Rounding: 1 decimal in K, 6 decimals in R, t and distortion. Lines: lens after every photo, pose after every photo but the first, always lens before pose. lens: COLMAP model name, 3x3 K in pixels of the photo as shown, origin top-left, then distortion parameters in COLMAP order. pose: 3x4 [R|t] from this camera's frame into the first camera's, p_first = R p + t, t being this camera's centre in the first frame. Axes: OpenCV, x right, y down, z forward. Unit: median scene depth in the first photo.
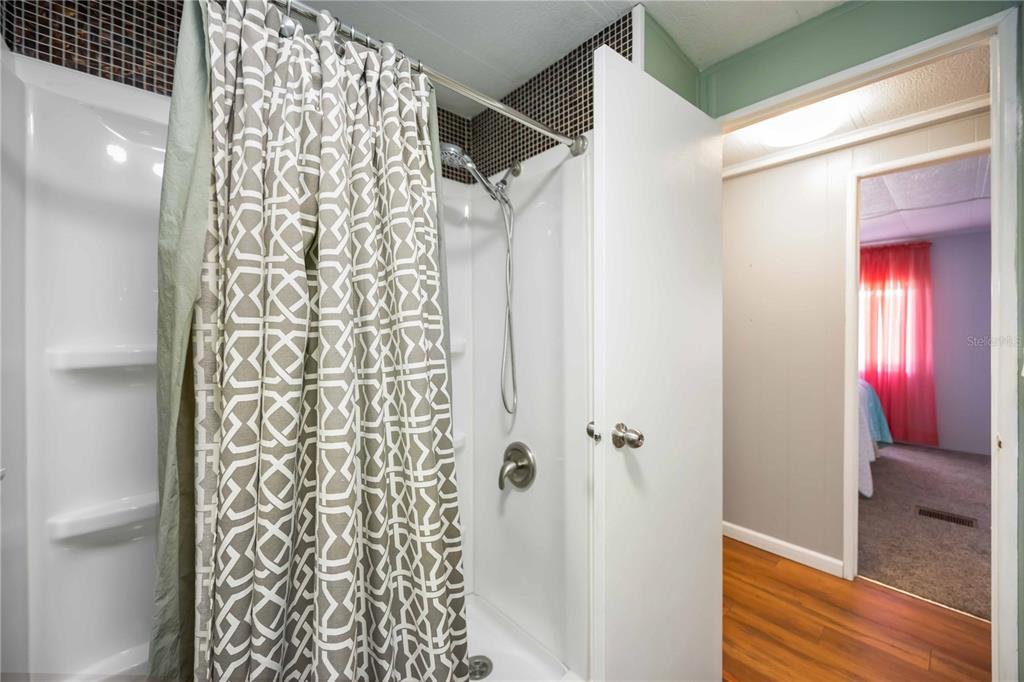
lens RADIAL K [[399.7, 0, 513.4], [0, 399.7, 336.4], [0, 0, 1]] dist [-0.004274, 0.000316]
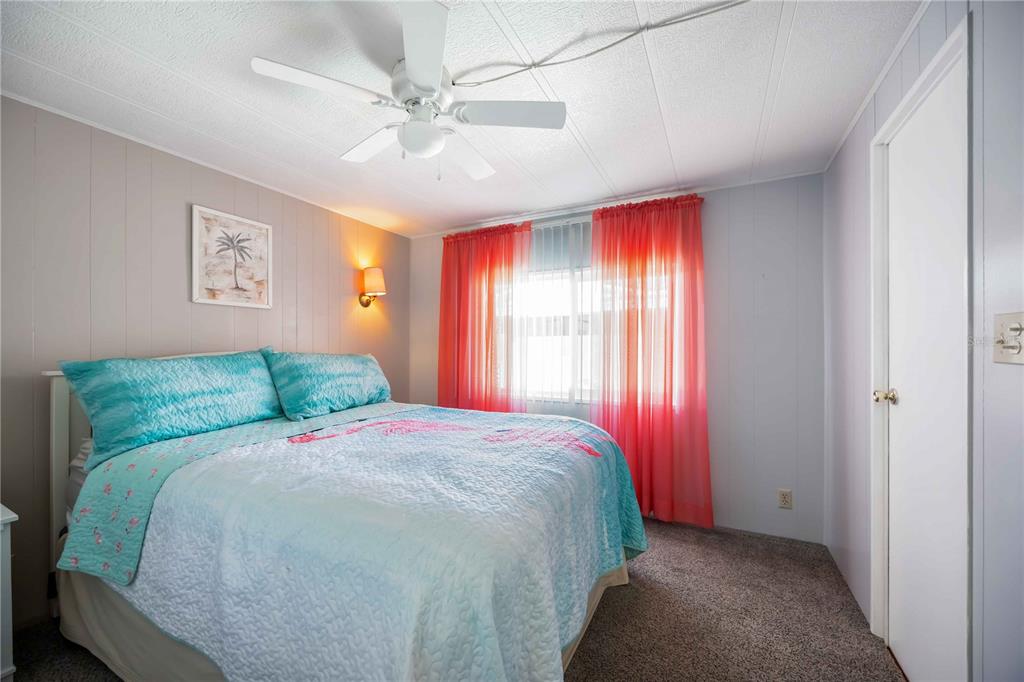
lens RADIAL K [[399.7, 0, 505.4], [0, 399.7, 344.1], [0, 0, 1]] dist [-0.004274, 0.000316]
pose [[0.930826, 0.005537, 0.365421, 0.505535], [-0.002294, 0.999954, -0.009310, -0.001644], [-0.365456, 0.007828, 0.930796, 0.504758]]
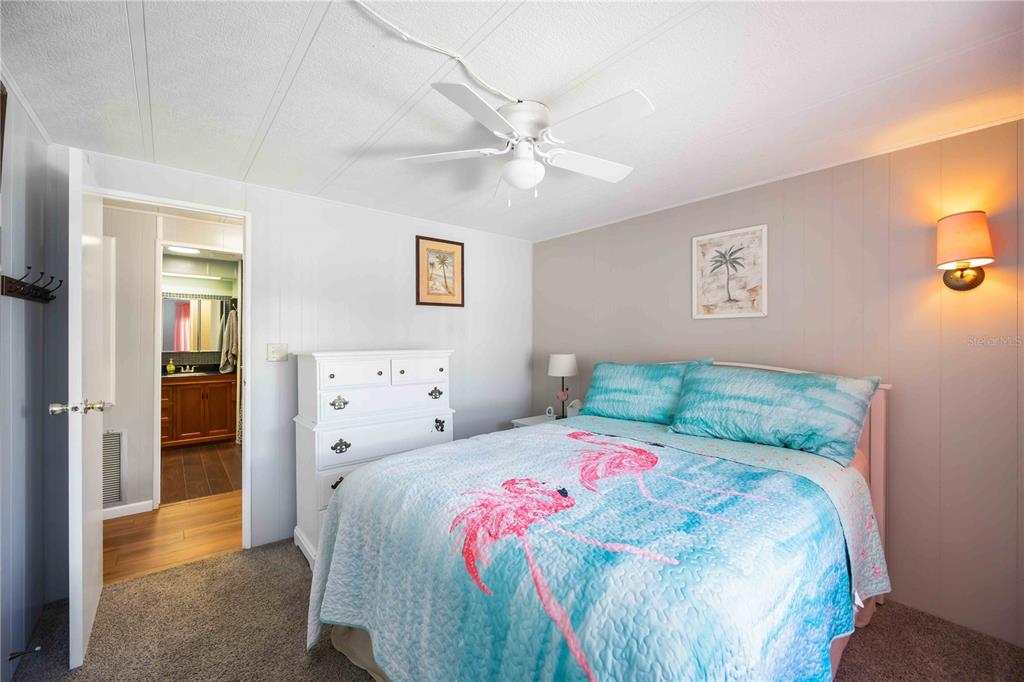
lens RADIAL K [[399.7, 0, 506.7], [0, 399.7, 339.5], [0, 0, 1]] dist [-0.004274, 0.000316]
pose [[0.003138, 0.003629, -0.999988, 1.301104], [-0.001569, 0.999992, 0.003624, -0.052261], [0.999994, 0.001557, 0.003144, 1.116846]]
